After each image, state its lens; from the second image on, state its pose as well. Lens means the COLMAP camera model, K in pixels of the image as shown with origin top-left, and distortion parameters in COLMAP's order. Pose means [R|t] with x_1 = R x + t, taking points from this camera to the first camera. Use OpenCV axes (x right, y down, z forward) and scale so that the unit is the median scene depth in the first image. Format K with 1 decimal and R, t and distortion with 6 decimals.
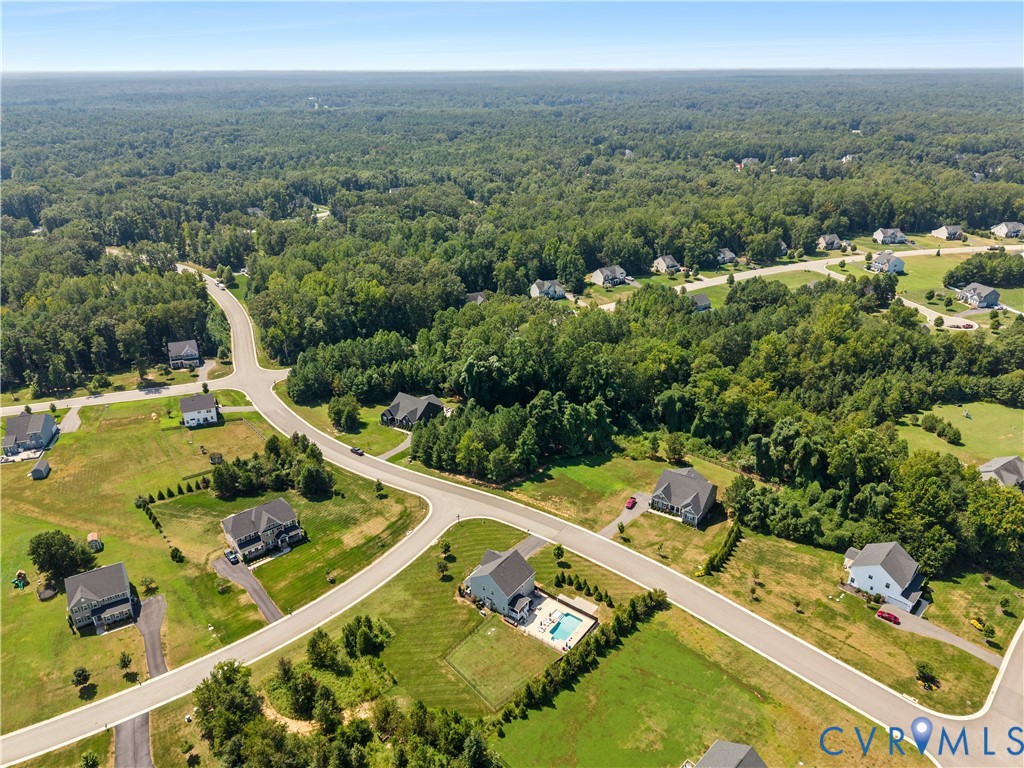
lens RADIAL K [[682.9, 0, 515.7], [0, 682.9, 389.6], [0, 0, 1]] dist [0.033944, -0.034884]
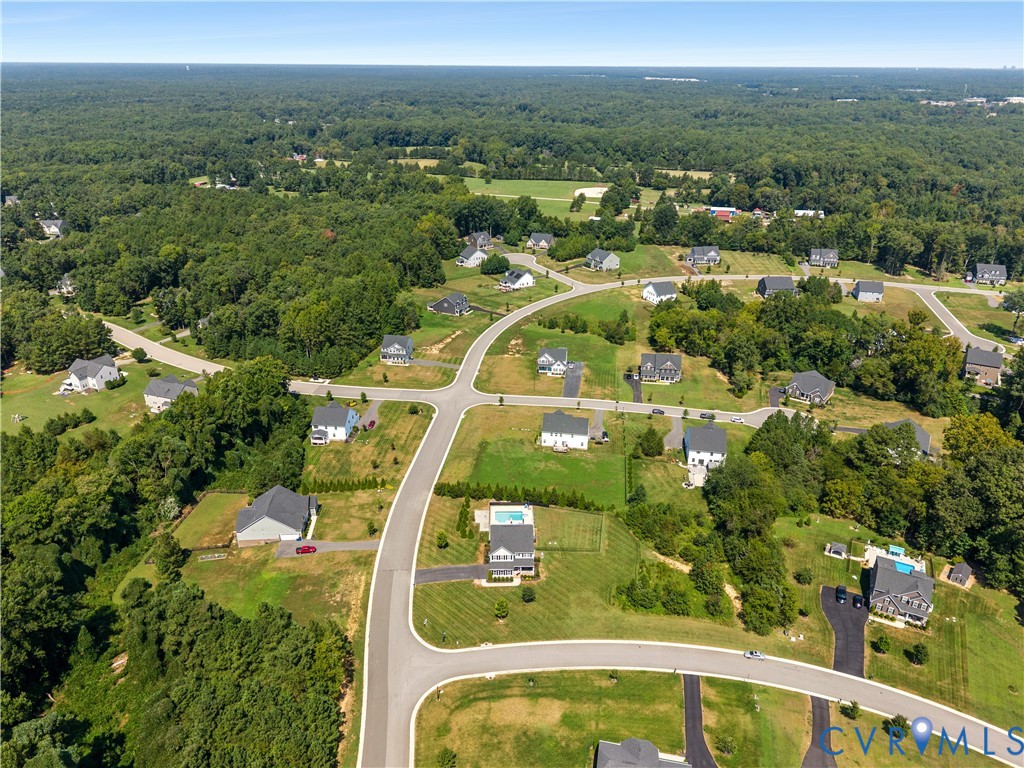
lens RADIAL K [[682.9, 0, 510.4], [0, 682.9, 385.4], [0, 0, 1]] dist [0.033944, -0.034884]
pose [[-0.603283, -0.348242, 0.717479, -0.698939], [0.342447, 0.699364, 0.627392, -0.567880], [-0.720263, 0.624194, -0.302660, 1.166473]]
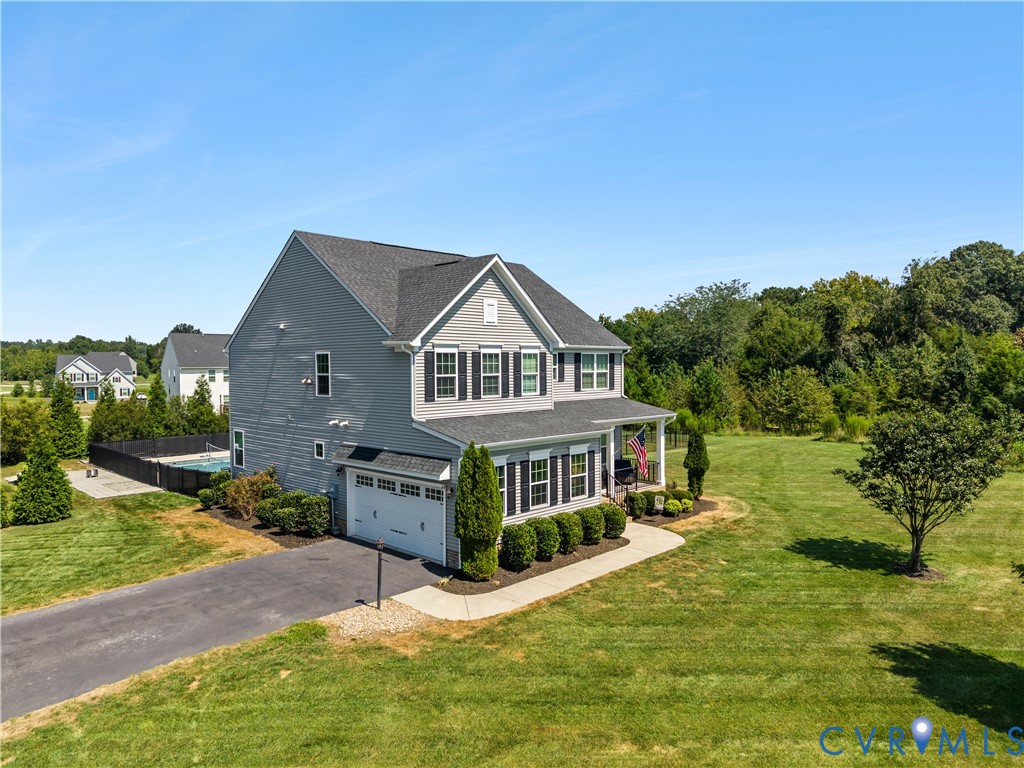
lens RADIAL K [[682.9, 0, 507.5], [0, 682.9, 380.3], [0, 0, 1]] dist [0.033944, -0.034884]
pose [[-0.988370, -0.002415, 0.152048, -0.061956], [0.067175, 0.890092, 0.450804, 0.203933], [-0.136426, 0.455775, -0.879578, 1.134612]]
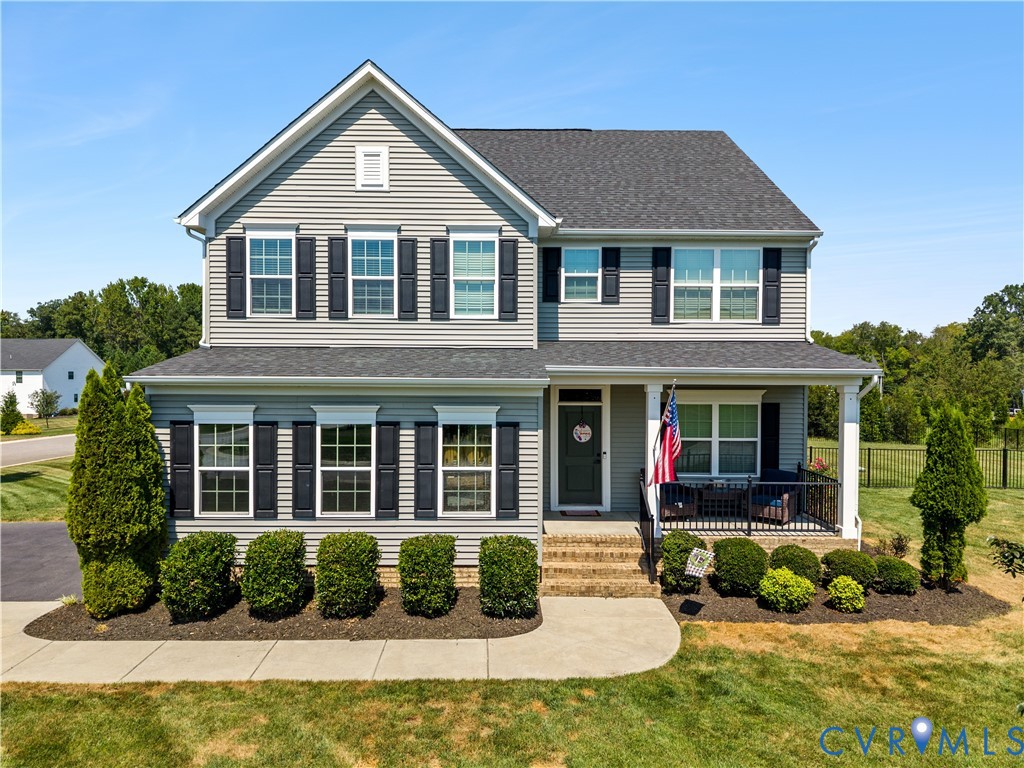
lens RADIAL K [[682.9, 0, 512.5], [0, 682.9, 391.5], [0, 0, 1]] dist [0.033944, -0.034884]
pose [[-0.594626, -0.029980, 0.803444, -0.106633], [0.341833, 0.895060, 0.286388, 0.254015], [-0.727716, 0.444937, -0.521977, 1.057187]]
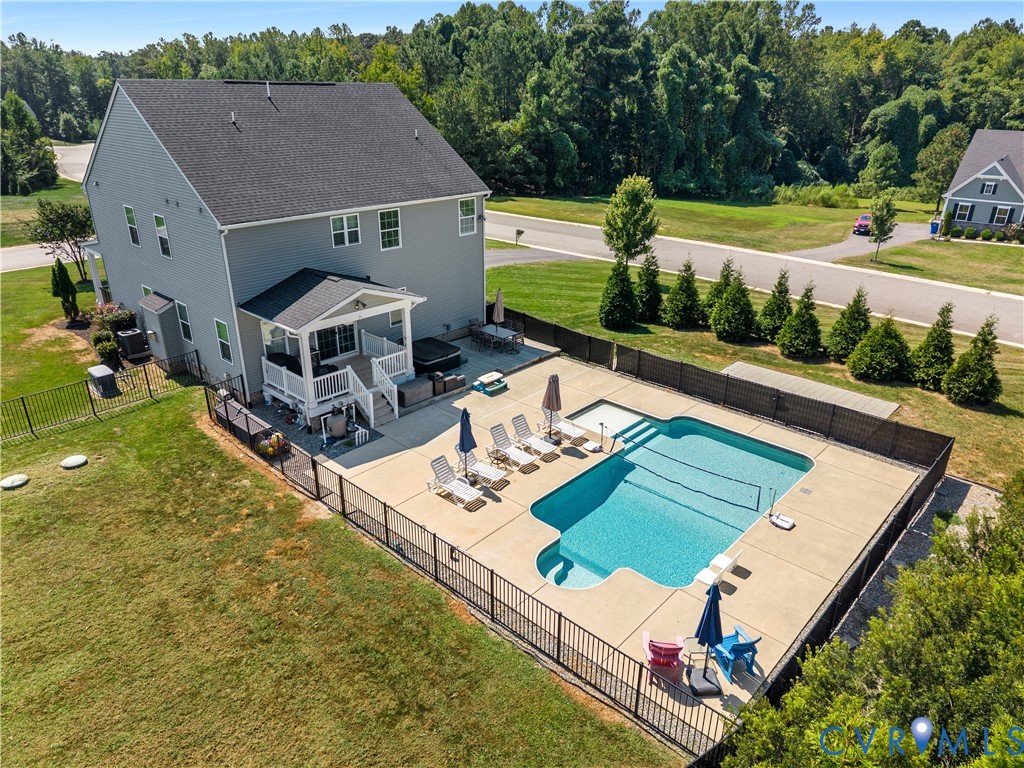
lens RADIAL K [[682.9, 0, 513.6], [0, 682.9, 384.5], [0, 0, 1]] dist [0.033944, -0.034884]
pose [[0.994086, 0.052940, -0.094816, 0.052555], [-0.057675, 0.997185, -0.047914, 0.319750], [0.092013, 0.053099, 0.994341, 0.838281]]
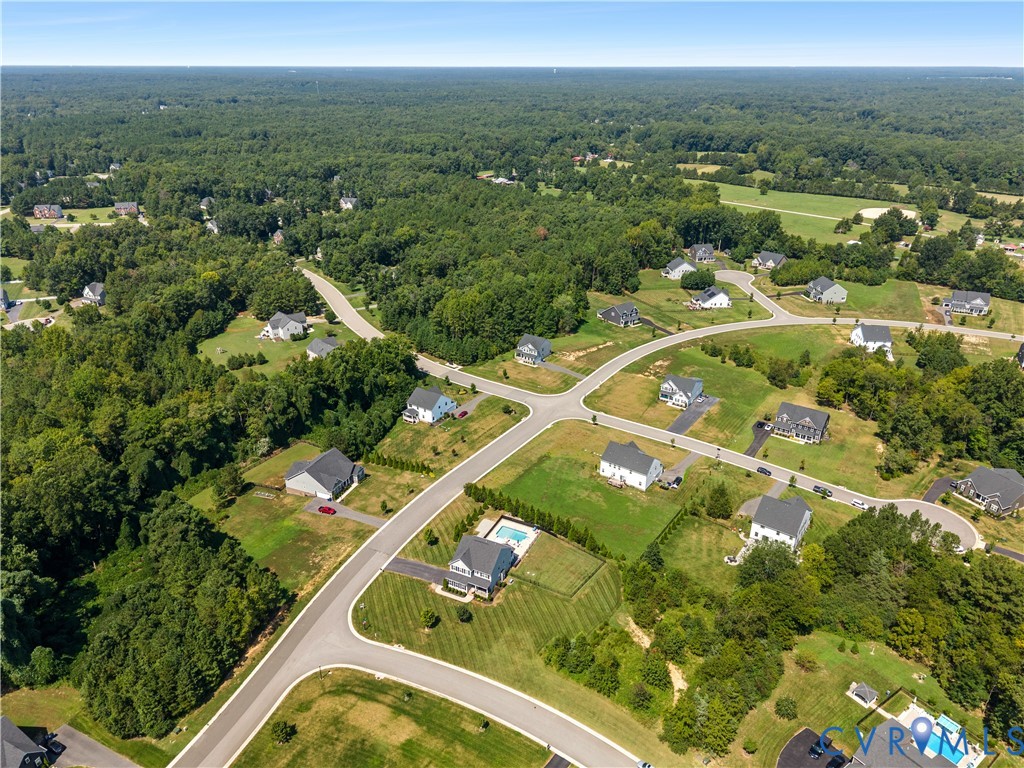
lens RADIAL K [[682.9, 0, 511.8], [0, 682.9, 387.5], [0, 0, 1]] dist [0.033944, -0.034884]
pose [[-0.173141, -0.426905, 0.887566, -0.835917], [0.429923, 0.778026, 0.458085, -0.382029], [-0.886109, 0.460899, 0.048828, 0.784484]]
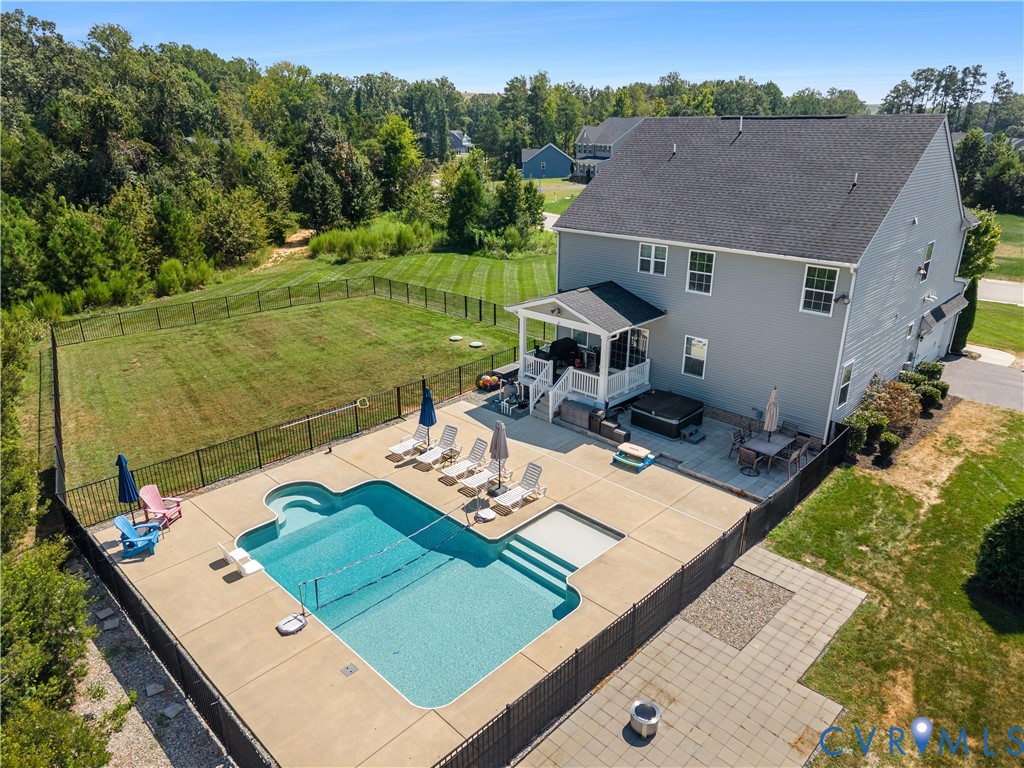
lens RADIAL K [[682.9, 0, 509.4], [0, 682.9, 385.5], [0, 0, 1]] dist [0.033944, -0.034884]
pose [[-0.140726, 0.353998, -0.924598, 0.148064], [-0.434877, 0.816874, 0.378944, 0.264655], [0.889426, 0.455414, 0.038990, 0.951316]]
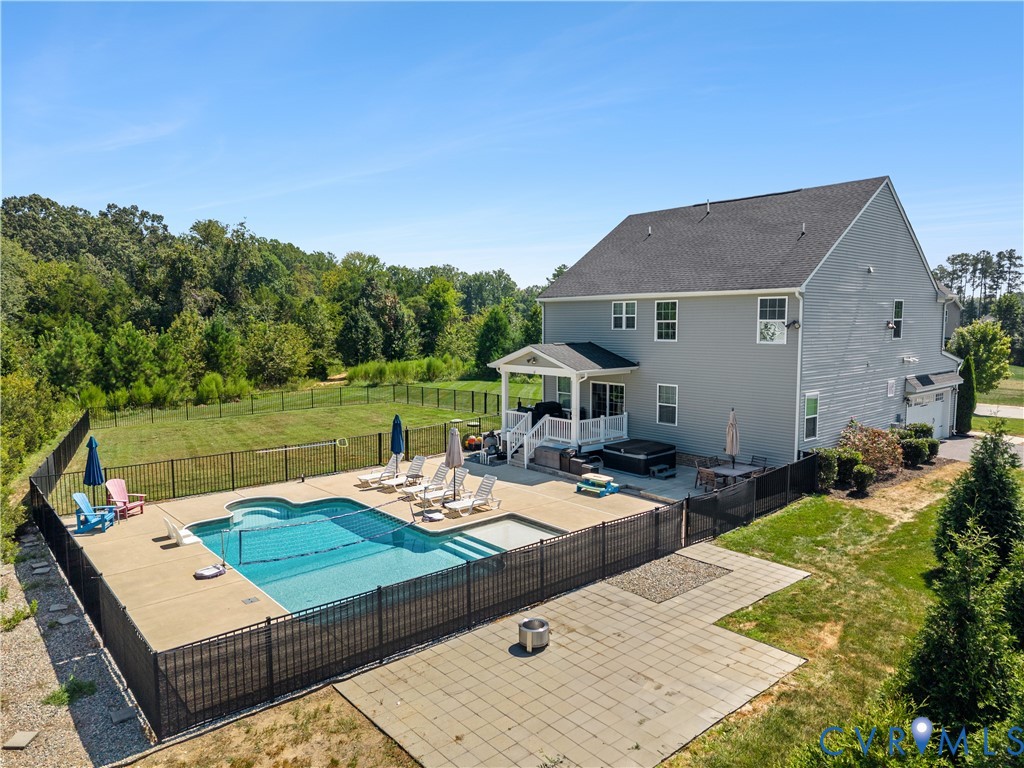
lens RADIAL K [[682.9, 0, 509.1], [0, 682.9, 383.1], [0, 0, 1]] dist [0.033944, -0.034884]
pose [[-0.222674, 0.093000, -0.970447, 0.155862], [-0.426882, 0.885634, 0.182822, 0.280634], [0.876463, 0.454977, -0.157508, 0.979415]]
